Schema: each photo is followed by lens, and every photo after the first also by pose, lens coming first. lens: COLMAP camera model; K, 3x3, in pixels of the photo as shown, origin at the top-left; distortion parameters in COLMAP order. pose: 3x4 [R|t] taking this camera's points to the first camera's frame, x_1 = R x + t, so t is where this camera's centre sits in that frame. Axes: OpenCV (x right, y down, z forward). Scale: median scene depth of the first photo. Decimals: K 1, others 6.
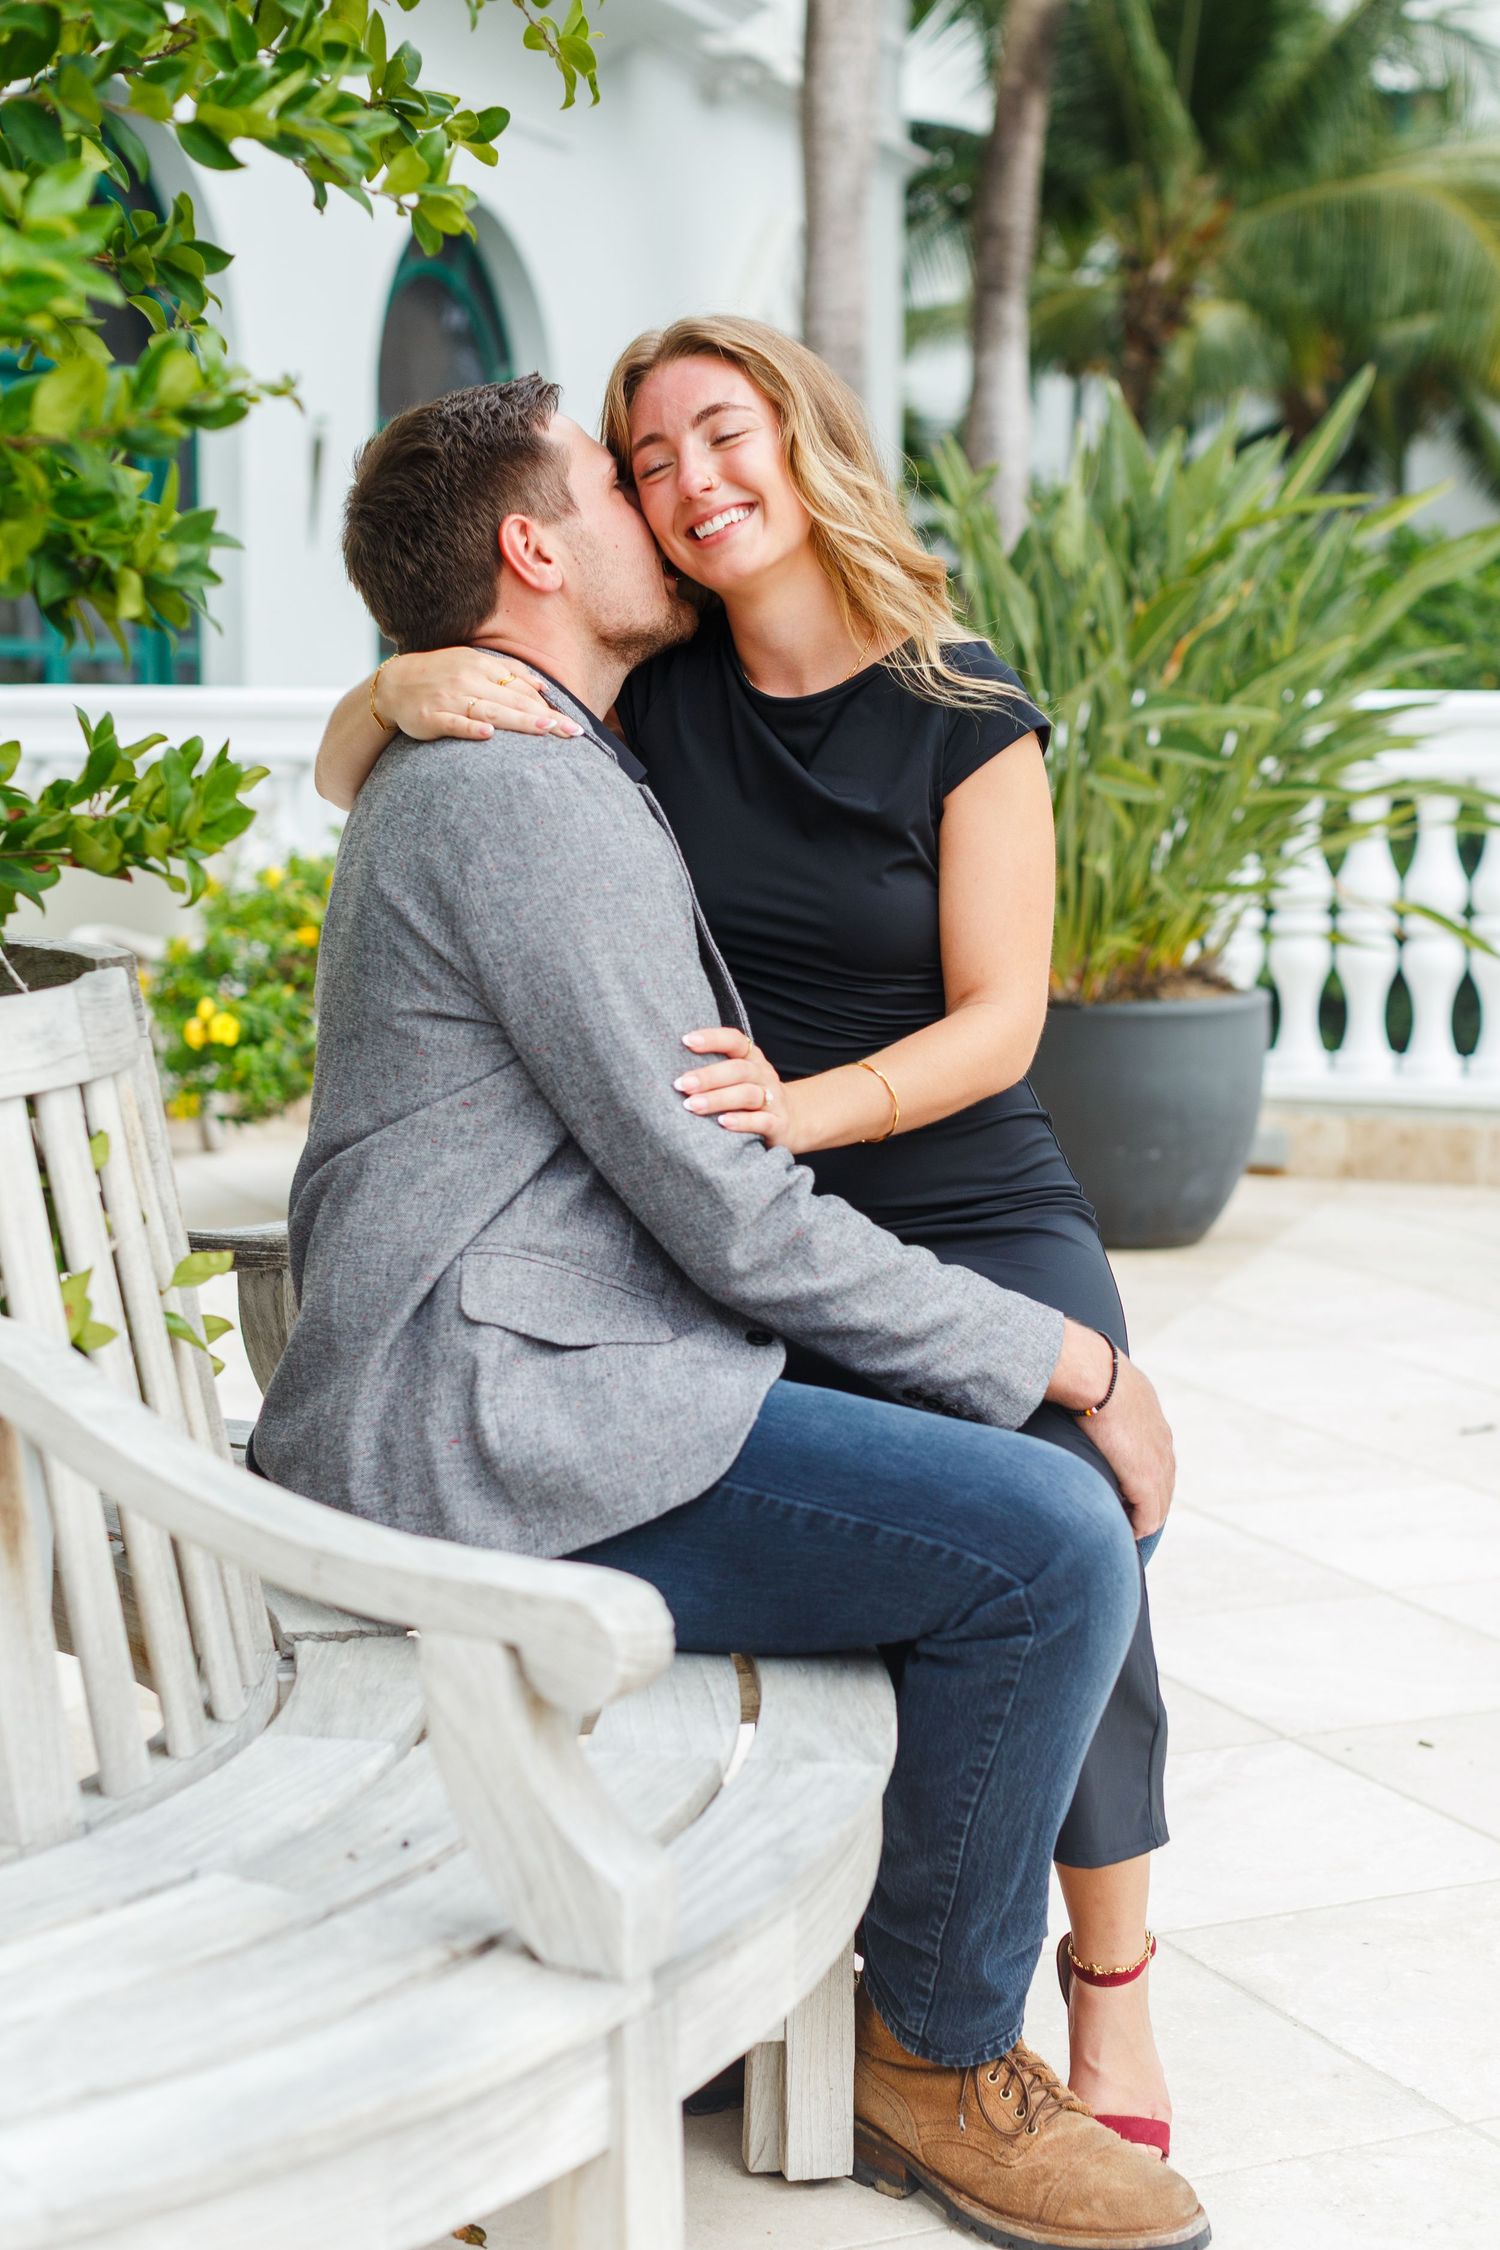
lens RADIAL K [[3901.8, 0, 750.0], [0, 3901.8, 1125.0], [0, 0, 1]] dist [0.058289, -0.116624]
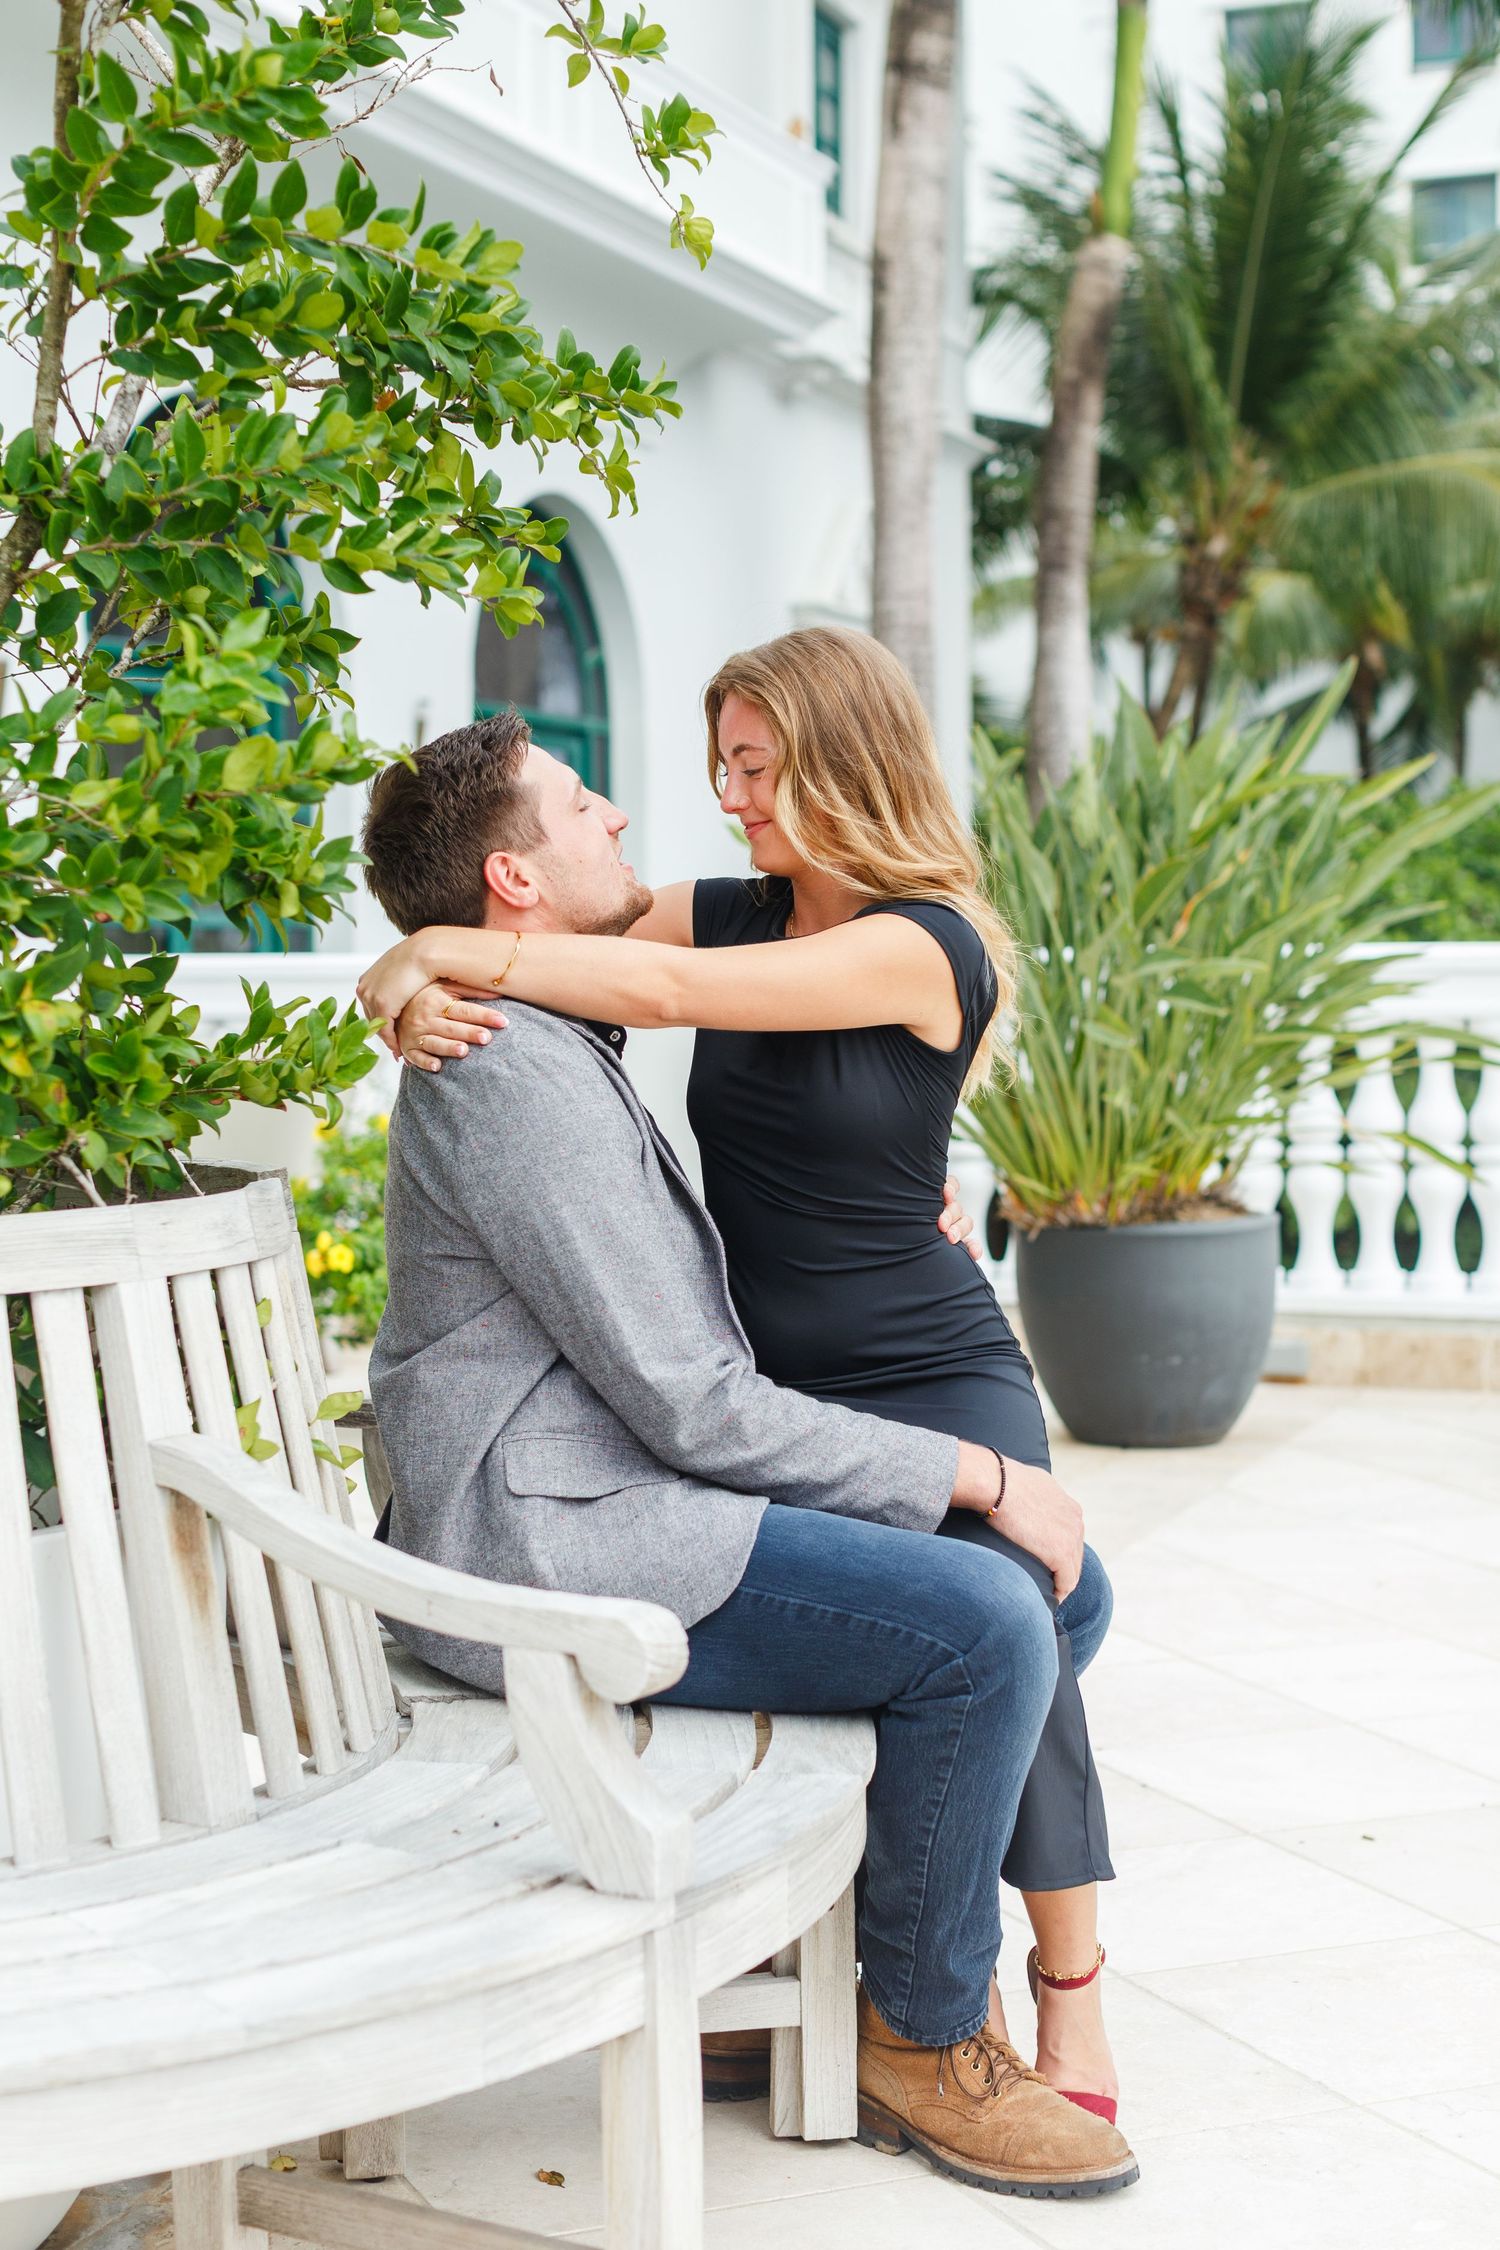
lens RADIAL K [[3699.5, 0, 750.0], [0, 3699.5, 1125.0], [0, 0, 1]] dist [0.013474, 0.031948]
pose [[0.999690, -0.012294, -0.021652, 0.021466], [0.010912, 0.997966, -0.062808, 0.019070], [0.022380, 0.062552, 0.997791, -0.204206]]
